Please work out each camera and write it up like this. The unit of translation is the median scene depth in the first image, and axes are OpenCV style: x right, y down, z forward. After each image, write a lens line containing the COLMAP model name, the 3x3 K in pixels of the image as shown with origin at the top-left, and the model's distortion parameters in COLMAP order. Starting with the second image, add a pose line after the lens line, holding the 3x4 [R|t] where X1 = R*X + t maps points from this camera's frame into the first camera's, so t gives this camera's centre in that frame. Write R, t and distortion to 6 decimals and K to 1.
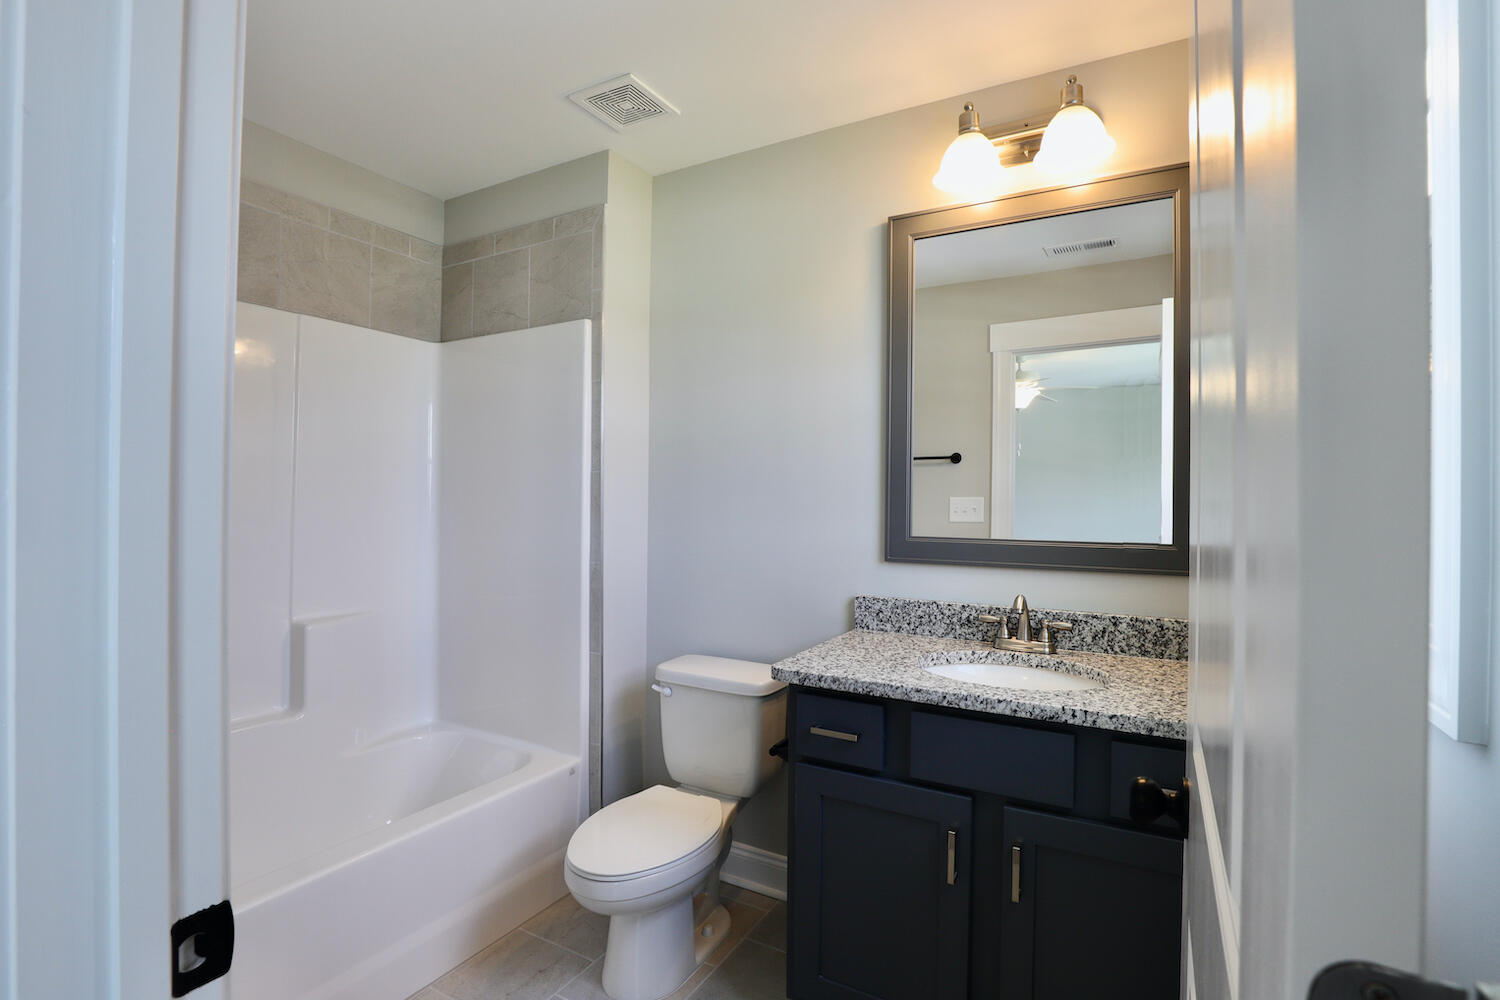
lens RADIAL K [[719.1, 0, 749.4], [0, 719.1, 502.2], [0, 0, 1]] dist [-0.025172, 0.002570]
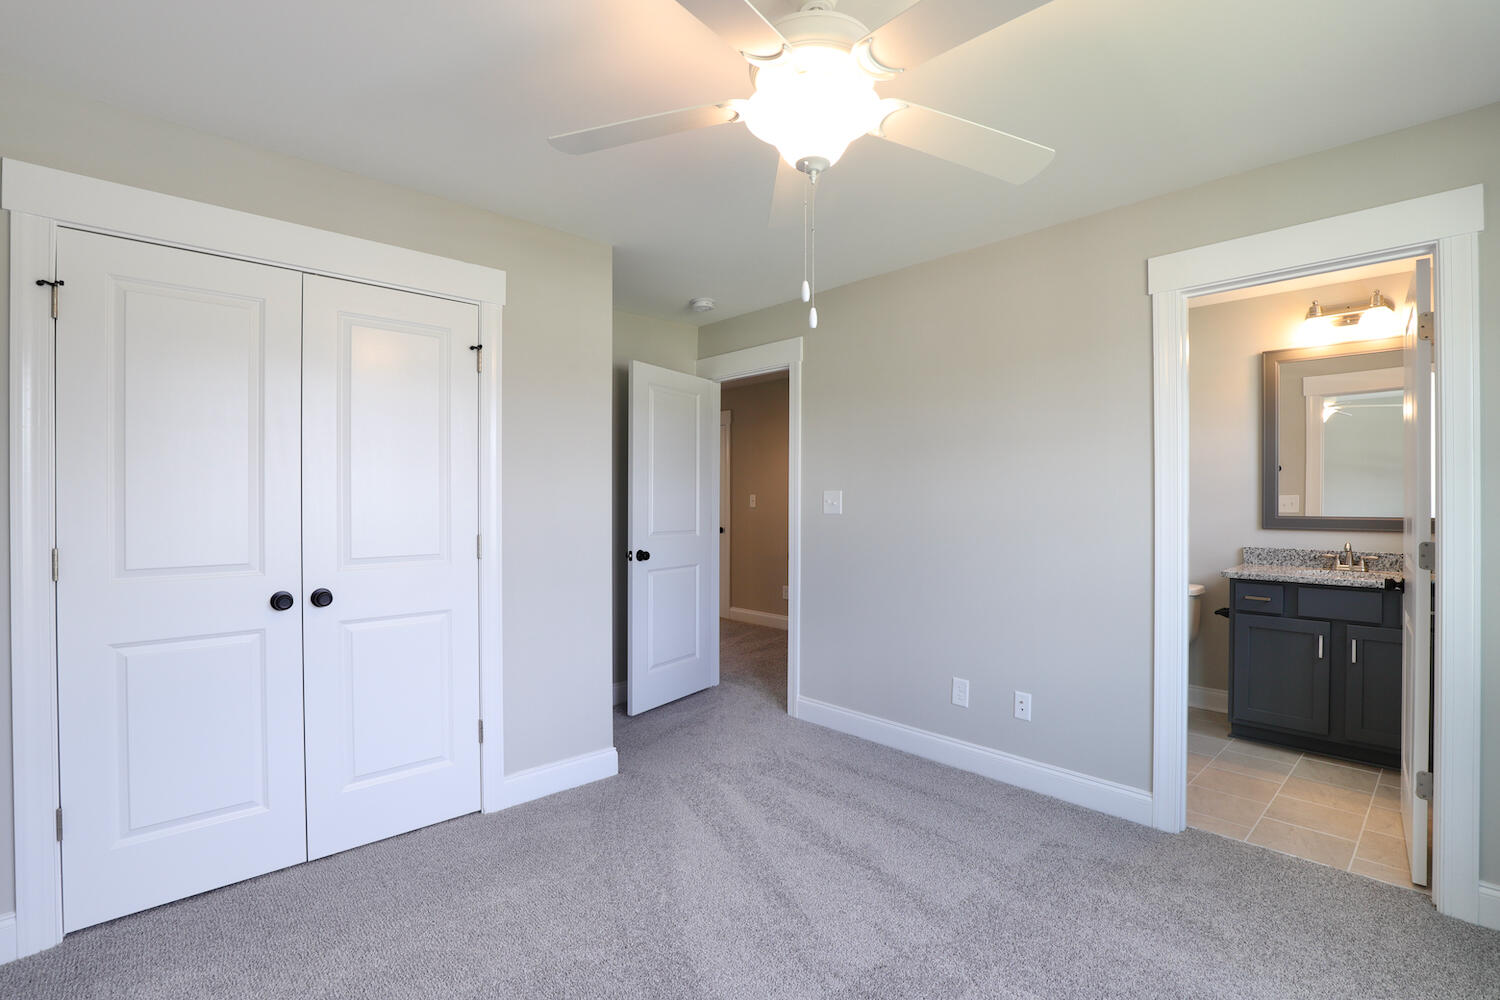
lens RADIAL K [[719.1, 0, 734.8], [0, 719.1, 501.3], [0, 0, 1]] dist [-0.025172, 0.002570]
pose [[0.955857, -0.007450, -0.293737, -0.690685], [0.008276, 0.999965, 0.001570, -0.008464], [0.293715, -0.003932, 0.955885, -1.422079]]
